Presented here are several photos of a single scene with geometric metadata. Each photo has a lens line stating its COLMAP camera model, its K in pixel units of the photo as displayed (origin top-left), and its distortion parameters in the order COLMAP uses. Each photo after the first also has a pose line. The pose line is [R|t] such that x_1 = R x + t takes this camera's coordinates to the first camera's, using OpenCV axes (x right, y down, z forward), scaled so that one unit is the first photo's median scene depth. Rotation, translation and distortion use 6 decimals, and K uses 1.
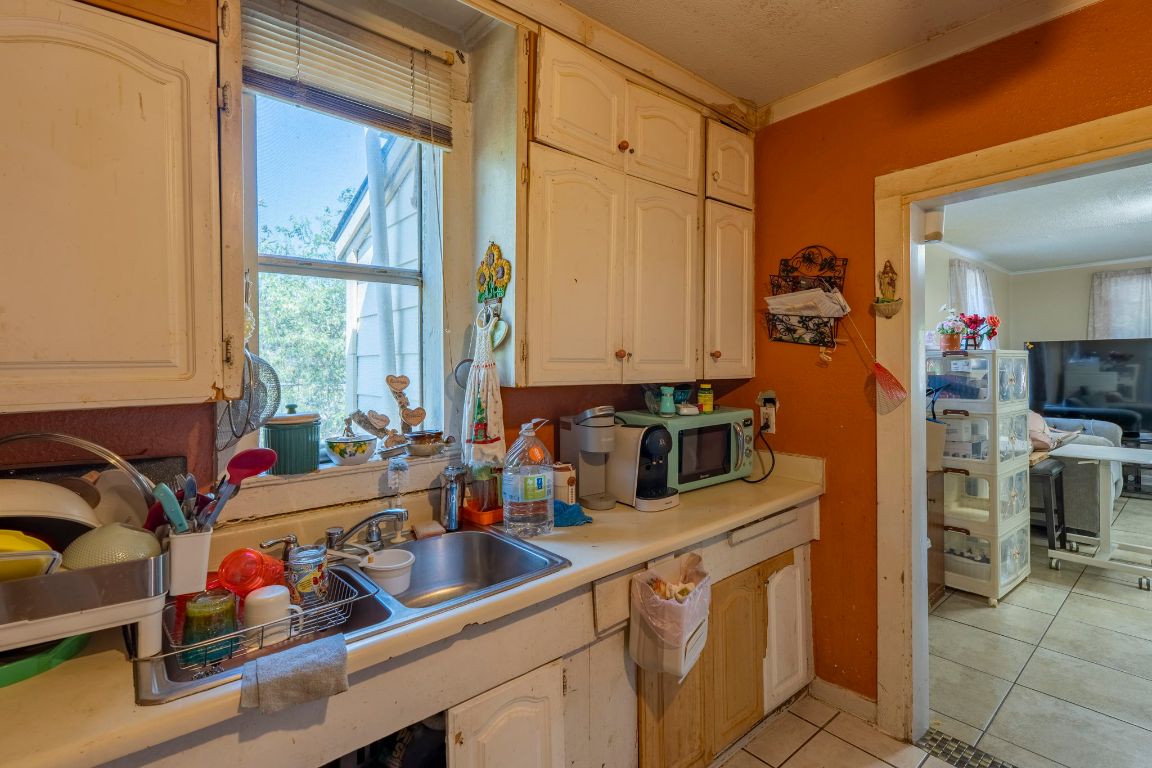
lens RADIAL K [[534.6, 0, 604.3], [0, 534.6, 369.6], [0, 0, 1]] dist [-0.001607, -0.000473]
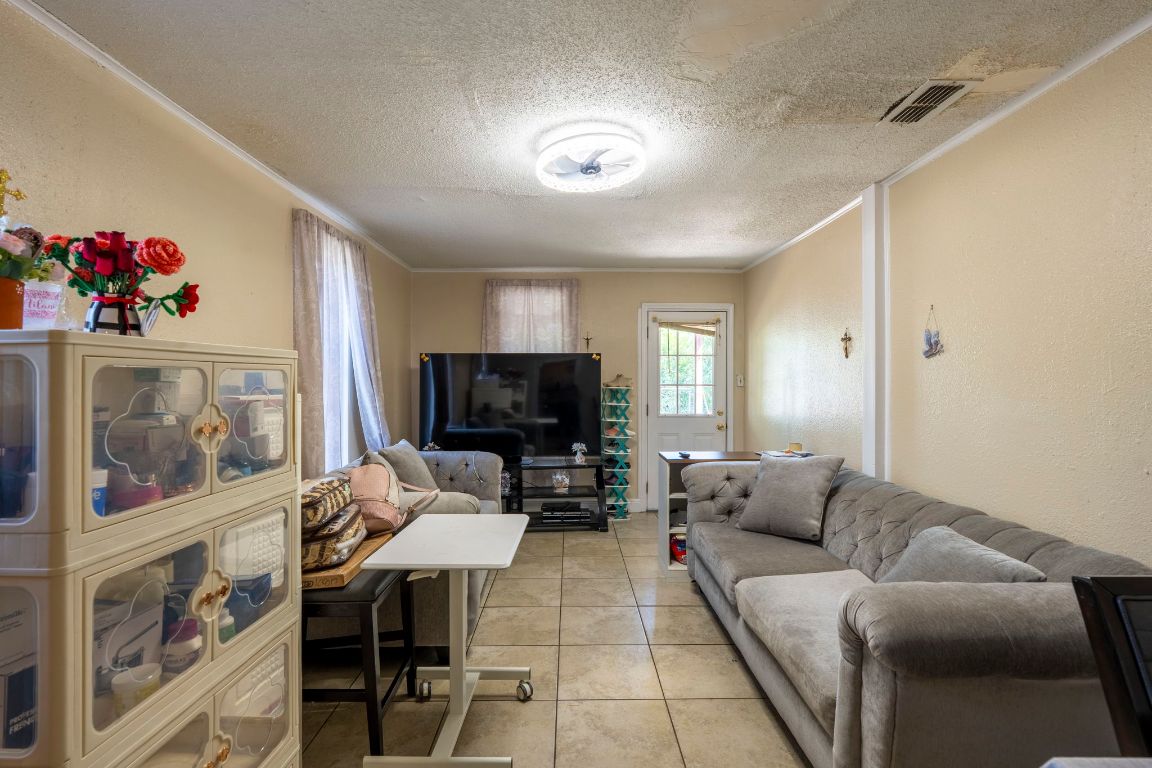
lens RADIAL K [[534.6, 0, 575.9], [0, 534.6, 381.0], [0, 0, 1]] dist [-0.001607, -0.000473]
pose [[0.649922, 0.005894, 0.759978, 0.330879], [-0.002347, 0.999981, -0.005748, -0.005371], [-0.759998, 0.001952, 0.649923, 0.300172]]
